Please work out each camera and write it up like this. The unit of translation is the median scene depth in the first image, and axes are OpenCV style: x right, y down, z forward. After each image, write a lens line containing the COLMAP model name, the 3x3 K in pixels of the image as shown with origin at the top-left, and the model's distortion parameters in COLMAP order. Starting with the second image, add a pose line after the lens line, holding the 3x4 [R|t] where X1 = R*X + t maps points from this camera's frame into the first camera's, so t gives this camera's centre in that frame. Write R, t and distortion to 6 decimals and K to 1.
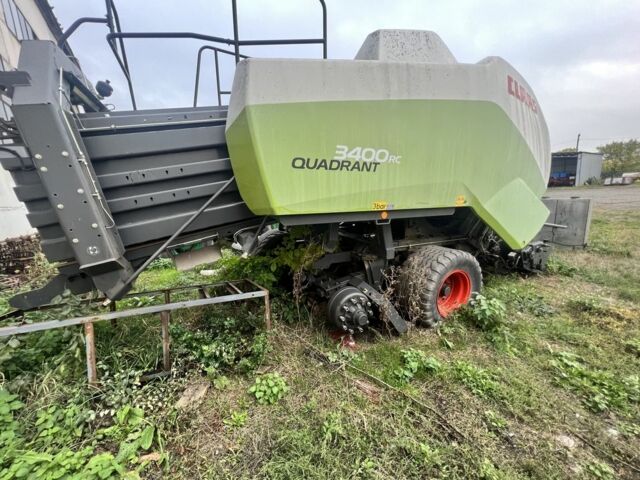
lens RADIAL K [[259.9, 0, 320.0], [0, 259.9, 240.0], [0, 0, 1]] dist [0.000564, 0.000039]
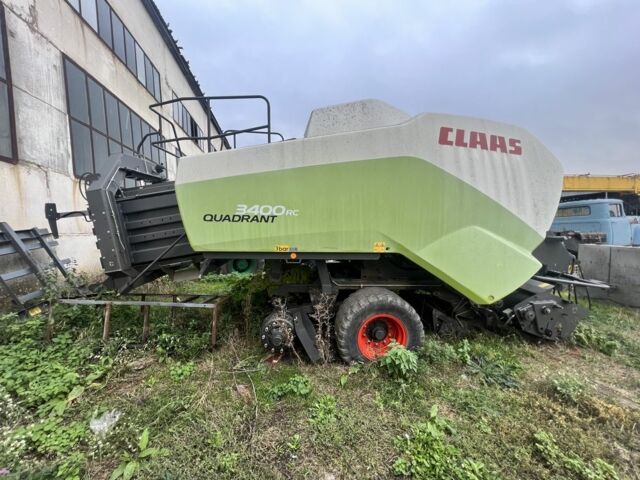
lens RADIAL K [[259.9, 0, 320.0], [0, 259.9, 240.0], [0, 0, 1]] dist [0.000564, 0.000039]
pose [[0.914183, 0.050561, -0.402135, 0.959320], [-0.093222, 0.991818, -0.087221, -0.084439], [0.394435, 0.117223, 0.911416, -0.082872]]
